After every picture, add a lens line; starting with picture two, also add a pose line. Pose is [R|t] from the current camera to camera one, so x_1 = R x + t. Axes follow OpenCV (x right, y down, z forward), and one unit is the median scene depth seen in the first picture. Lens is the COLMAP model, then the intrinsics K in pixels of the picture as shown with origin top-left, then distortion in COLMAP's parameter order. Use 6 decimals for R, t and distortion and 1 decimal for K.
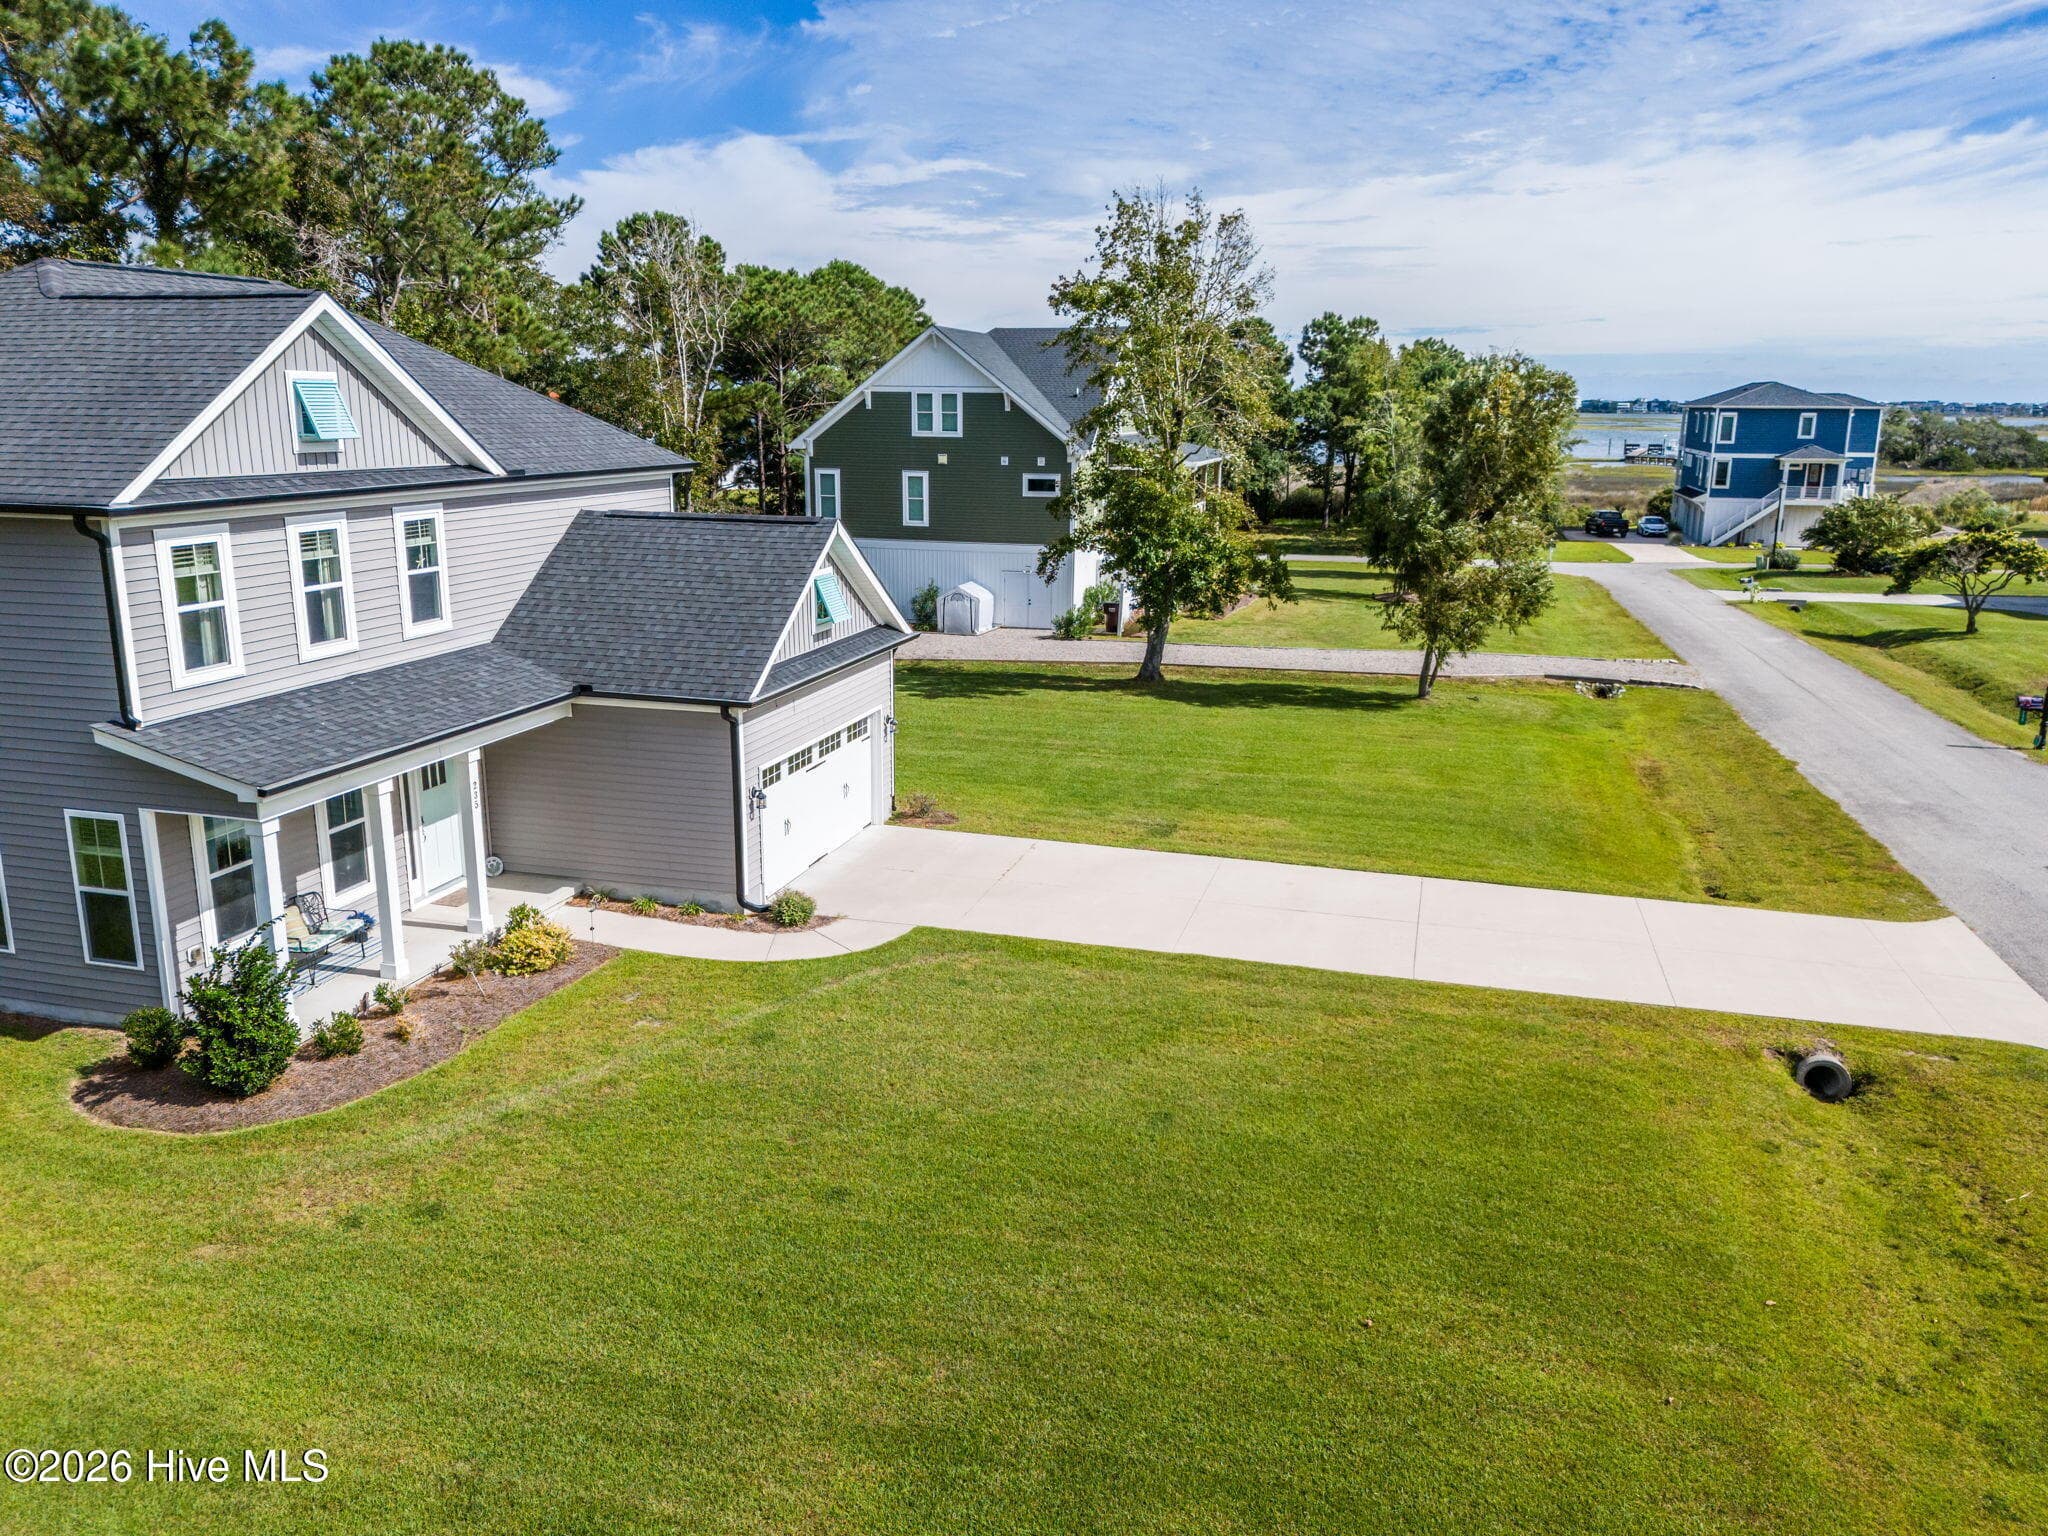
lens RADIAL K [[1530.1, 0, 1017.5], [0, 1530.1, 777.7], [0, 0, 1]] dist [0.070971, -0.103463]
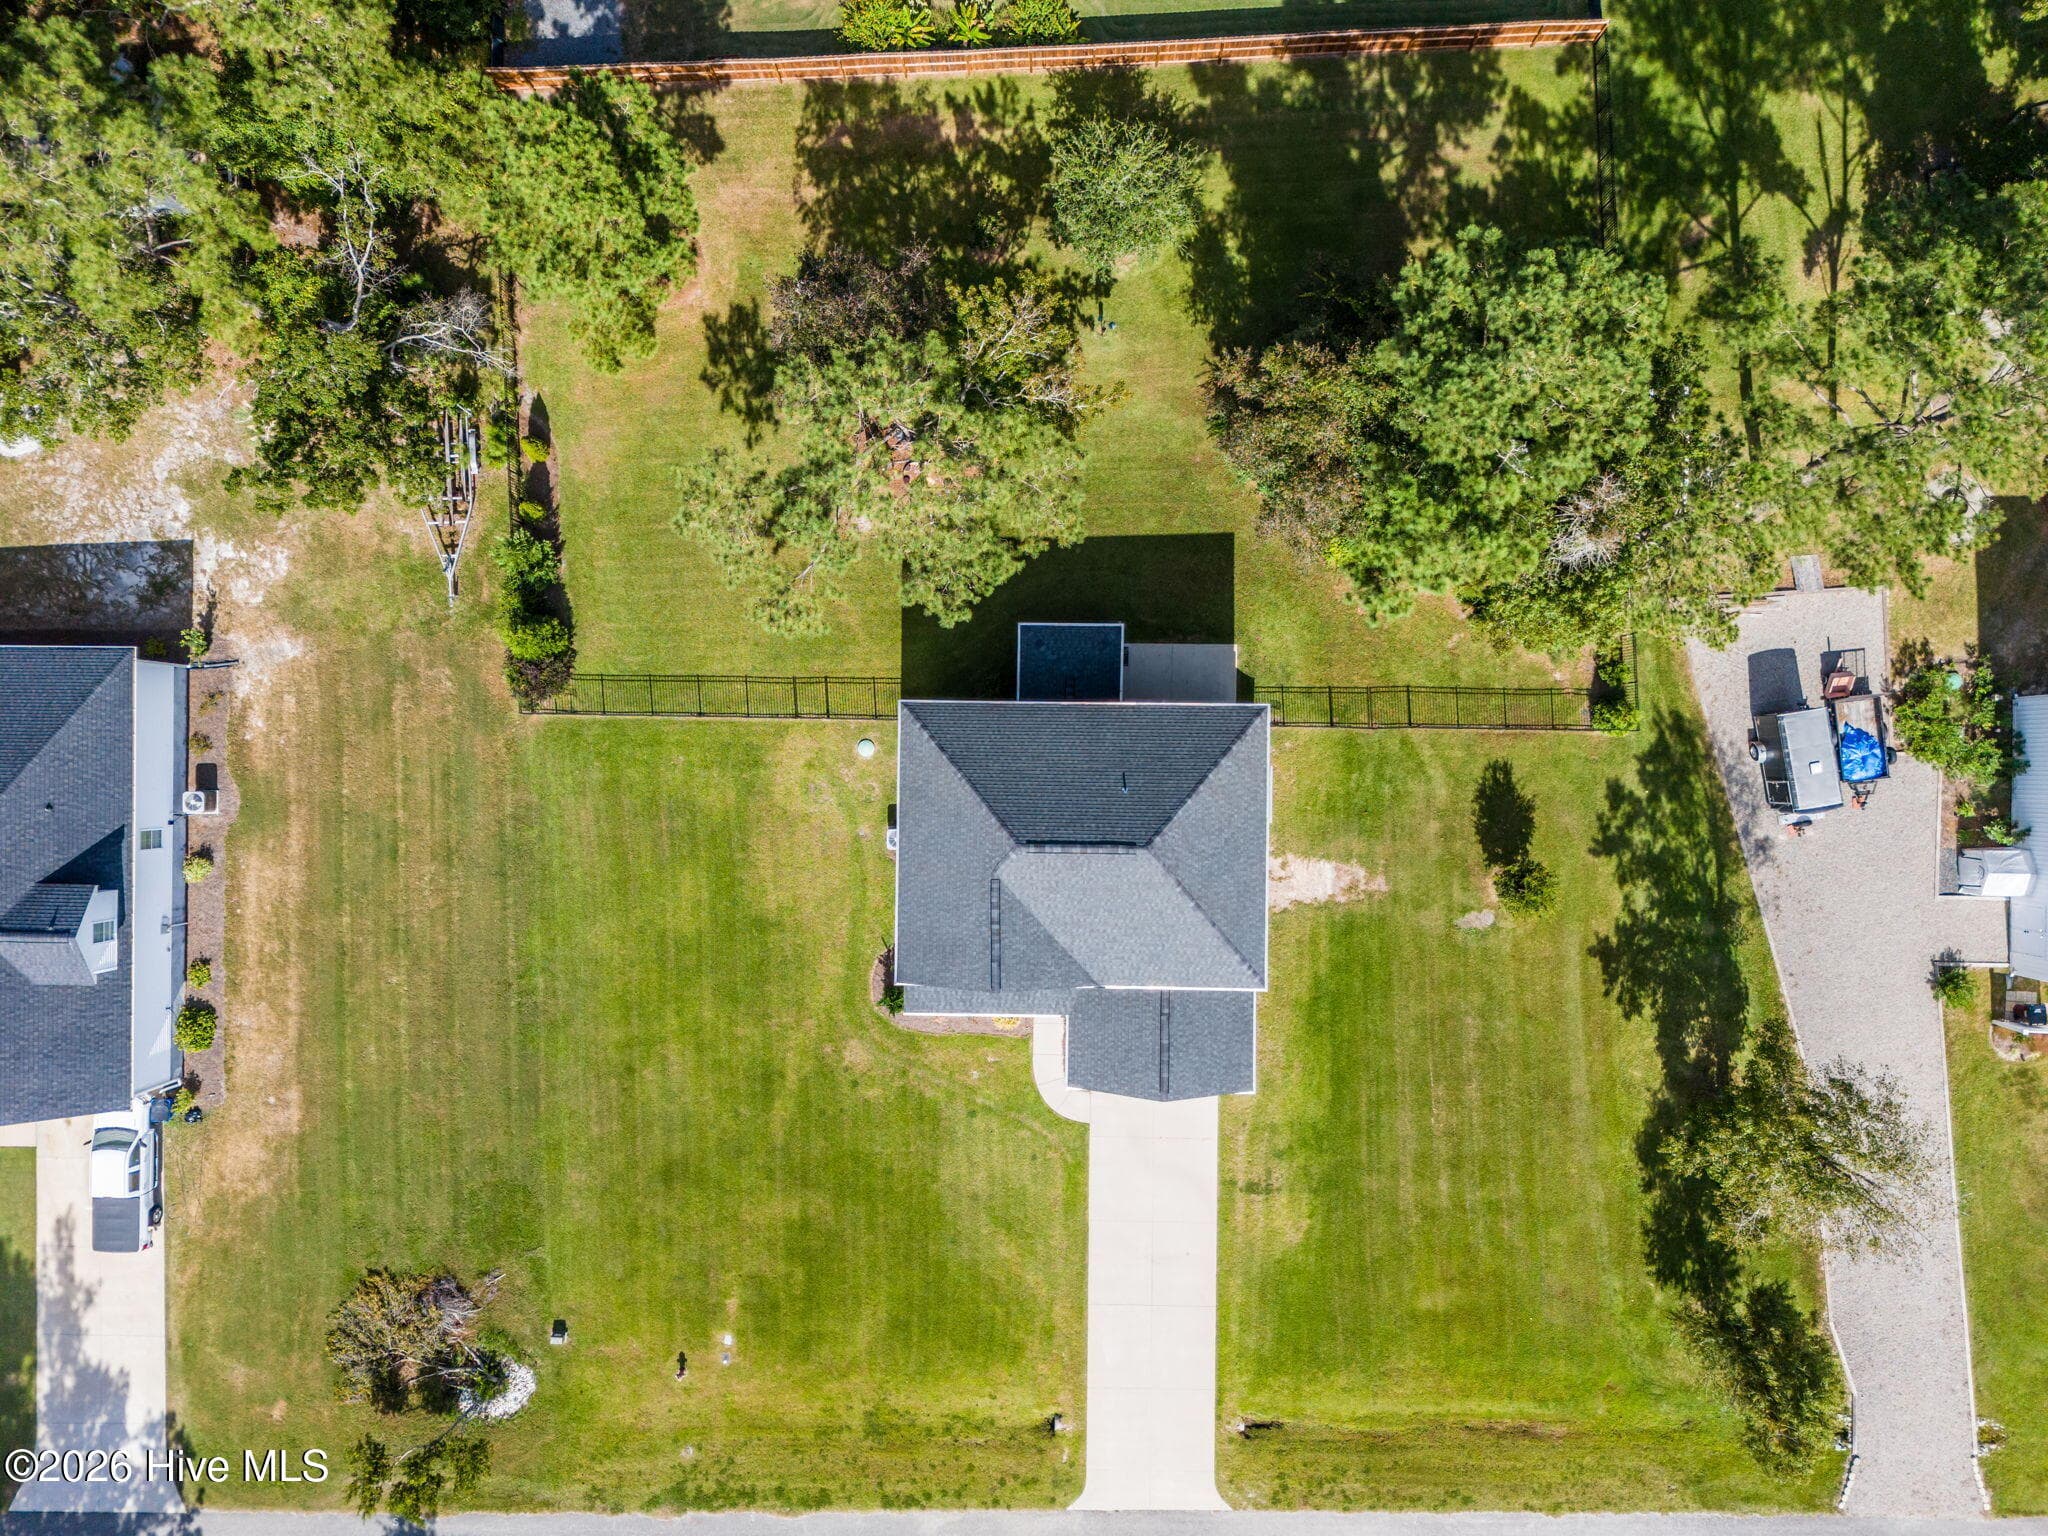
lens RADIAL K [[1560.1, 0, 1042.4], [0, 1560.1, 765.4], [0, 0, 1]] dist [0.014949, -0.001659]
pose [[0.254822, 0.966944, -0.009176, -0.677709], [-0.213260, 0.065452, 0.974801, -2.625466], [0.943179, -0.246444, 0.222889, 0.472355]]
